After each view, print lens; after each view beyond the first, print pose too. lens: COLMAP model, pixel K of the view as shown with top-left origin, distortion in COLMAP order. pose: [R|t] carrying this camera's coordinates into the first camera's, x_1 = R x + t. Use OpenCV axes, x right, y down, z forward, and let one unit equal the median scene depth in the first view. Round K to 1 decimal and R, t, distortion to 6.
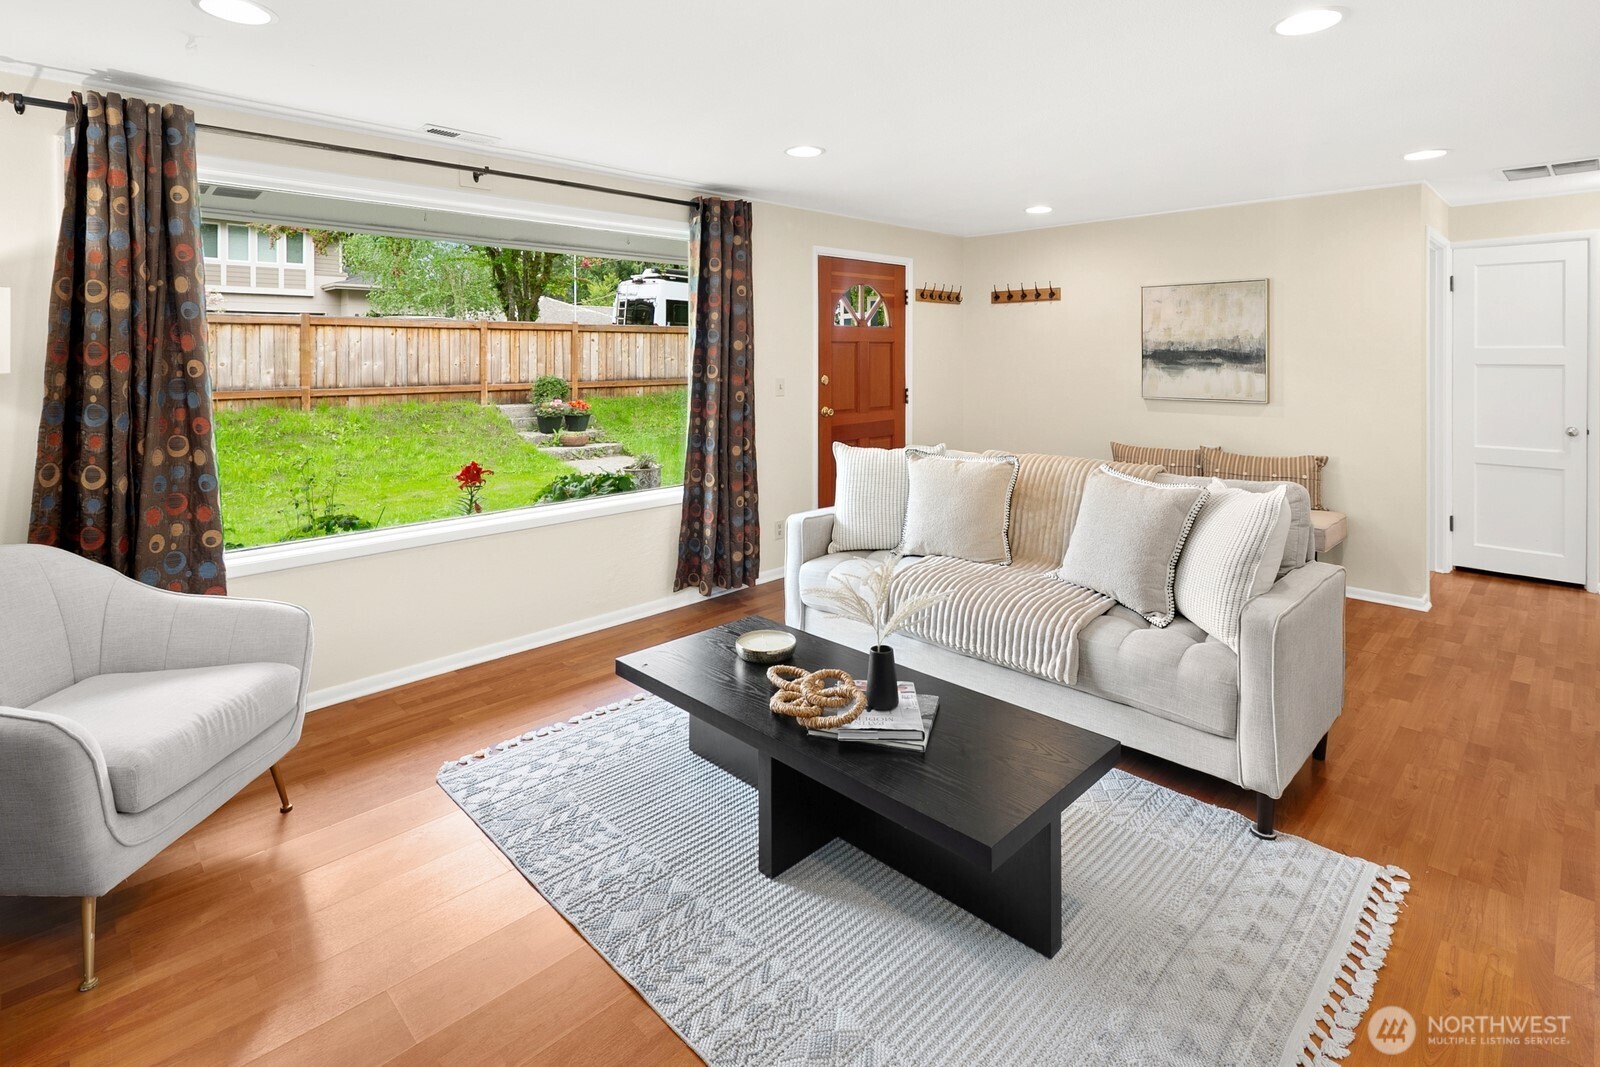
lens RADIAL K [[783.0, 0, 783.9], [0, 783.0, 419.7], [0, 0, 1]] dist [0.002607, -0.002144]
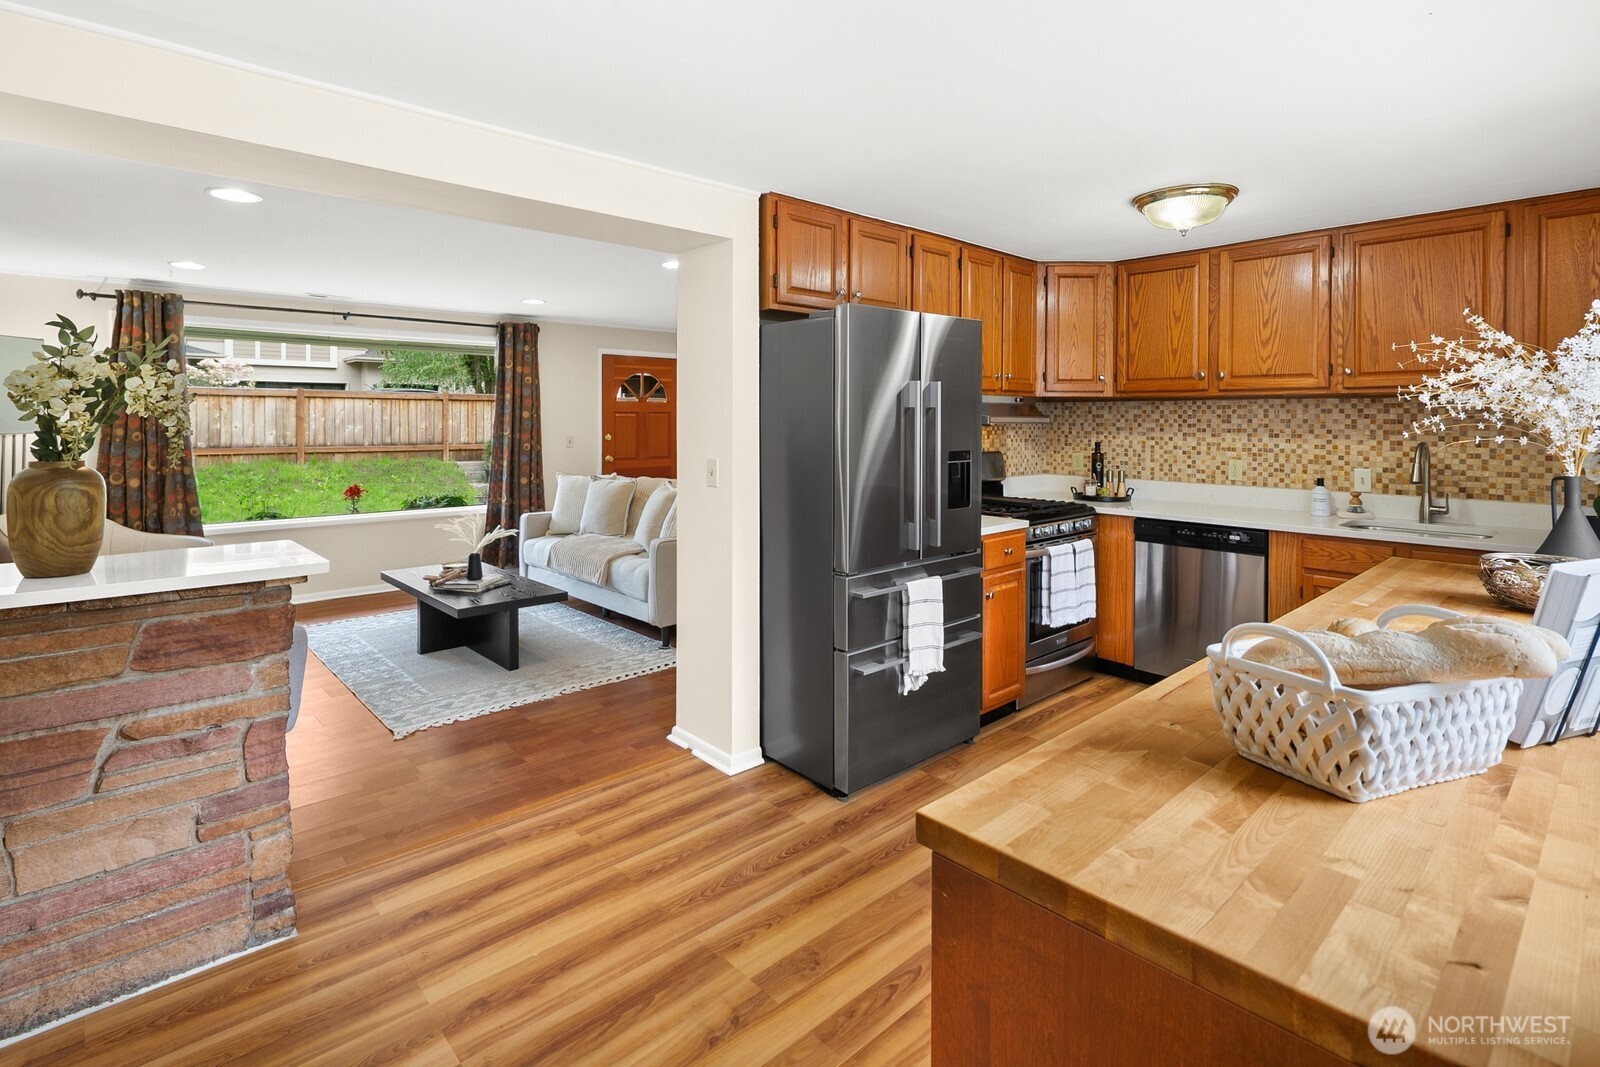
lens RADIAL K [[783.0, 0, 790.1], [0, 783.0, 491.4], [0, 0, 1]] dist [0.002607, -0.002144]
pose [[0.999300, 0.007300, -0.036696, 0.250592], [-0.007139, 0.999964, 0.004496, 0.023507], [0.036728, -0.004231, 0.999316, -0.265599]]
